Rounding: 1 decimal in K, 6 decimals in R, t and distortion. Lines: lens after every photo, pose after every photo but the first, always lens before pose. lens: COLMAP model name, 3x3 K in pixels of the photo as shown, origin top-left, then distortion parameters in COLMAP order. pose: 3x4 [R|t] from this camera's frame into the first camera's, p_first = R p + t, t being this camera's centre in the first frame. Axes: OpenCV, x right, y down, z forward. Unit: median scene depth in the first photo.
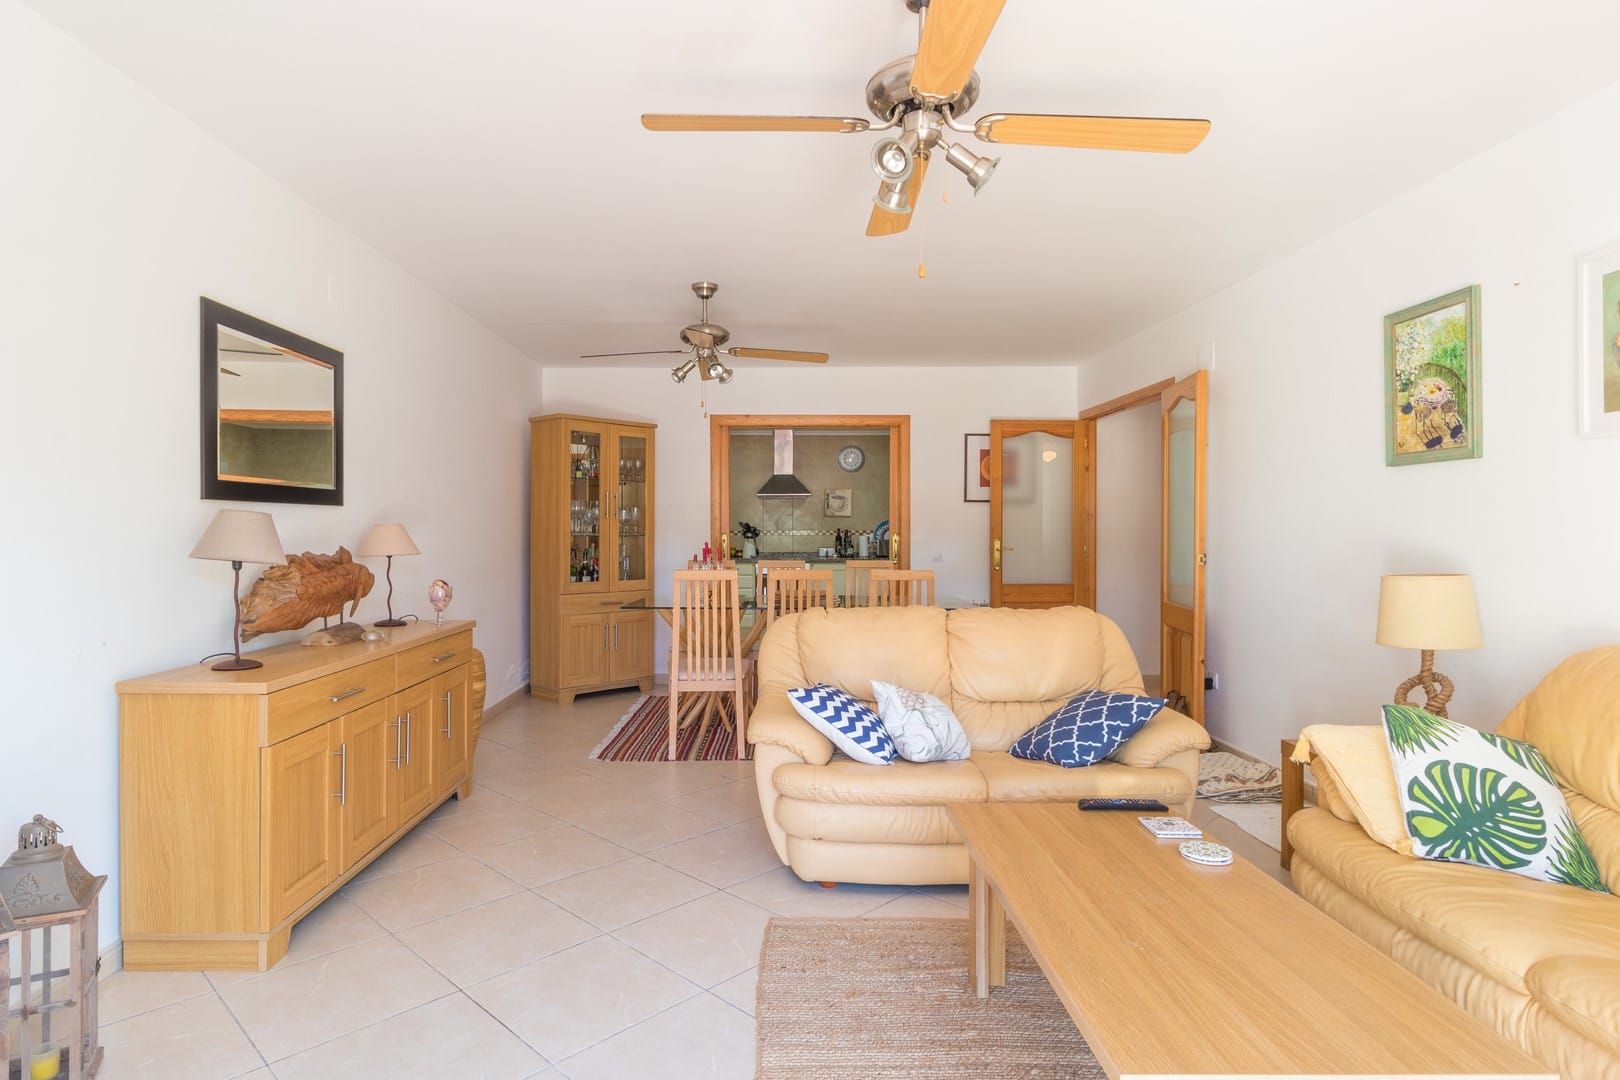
lens RADIAL K [[894.0, 0, 807.3], [0, 894.0, 538.0], [0, 0, 1]] dist [0.001204, 0.000064]
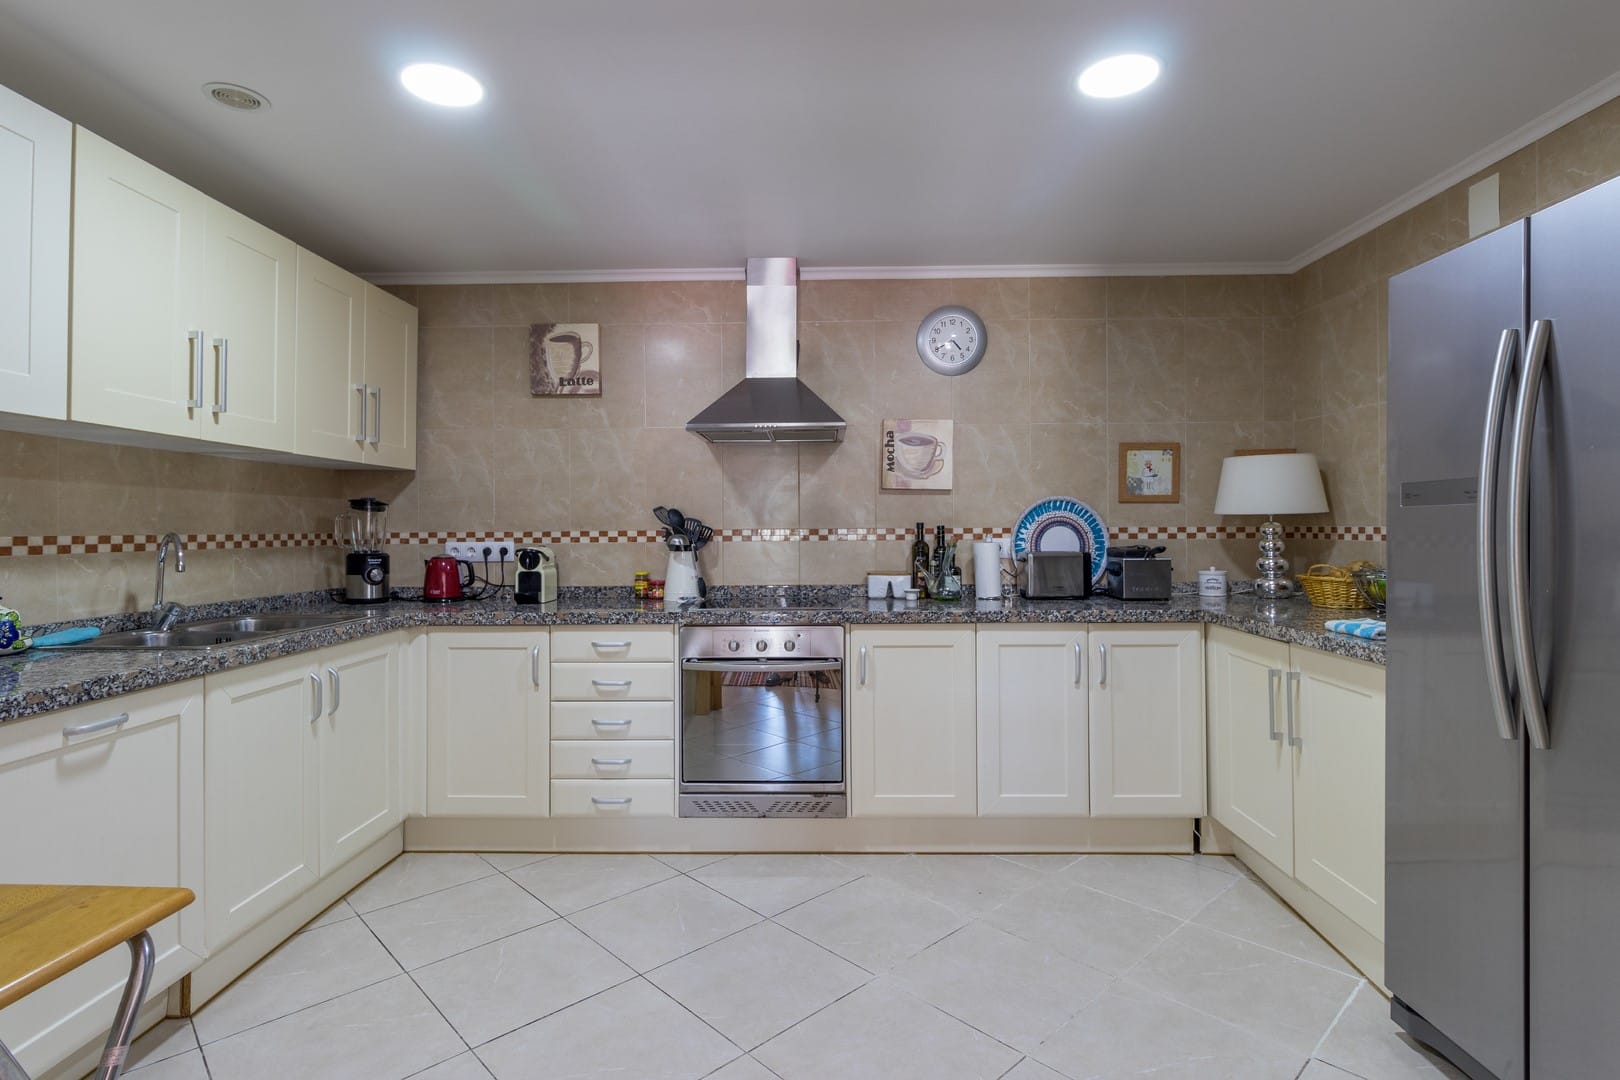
lens RADIAL K [[812.7, 0, 813.5], [0, 812.7, 532.6], [0, 0, 1]] dist [-0.003387, -0.000236]
pose [[0.998743, -0.003661, -0.049982, 0.007293], [0.003916, 0.999980, 0.005005, -0.008463], [0.049962, -0.005195, 0.998738, 0.657398]]
